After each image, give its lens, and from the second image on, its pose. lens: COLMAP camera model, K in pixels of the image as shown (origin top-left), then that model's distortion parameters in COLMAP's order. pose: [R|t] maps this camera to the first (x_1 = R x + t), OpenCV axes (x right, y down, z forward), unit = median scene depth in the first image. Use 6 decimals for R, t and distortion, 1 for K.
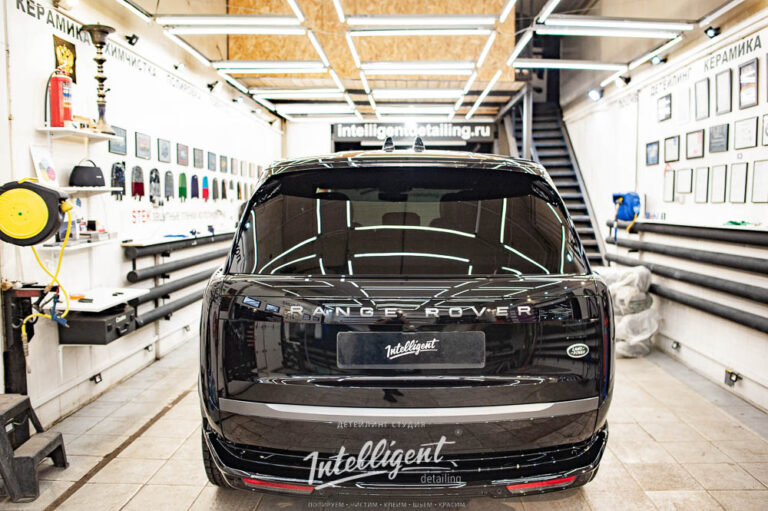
lens RADIAL K [[625.7, 0, 386.6], [0, 625.7, 256.8], [0, 0, 1]] dist [-0.074287, 0.065127]
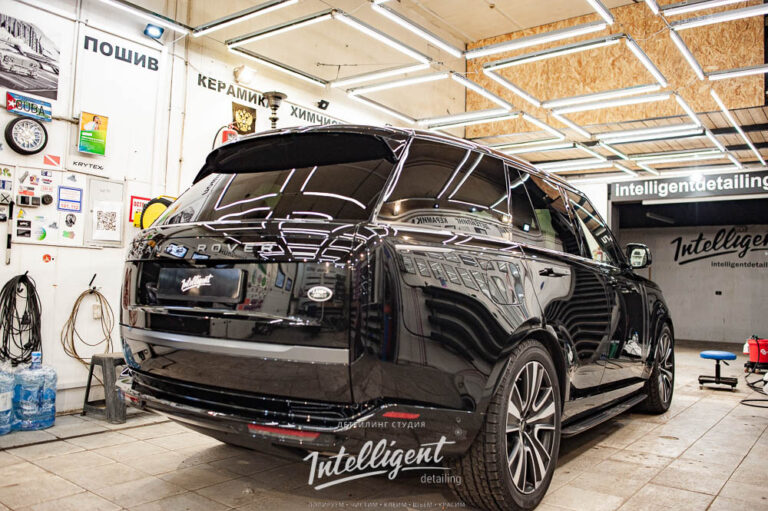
lens RADIAL K [[625.7, 0, 388.0], [0, 625.7, 255.1], [0, 0, 1]] dist [-0.074287, 0.065127]
pose [[0.809966, -0.006784, -0.586437, 0.412862], [-0.081789, 0.988855, -0.124404, 0.087492], [0.580745, 0.148727, 0.800385, 0.120831]]
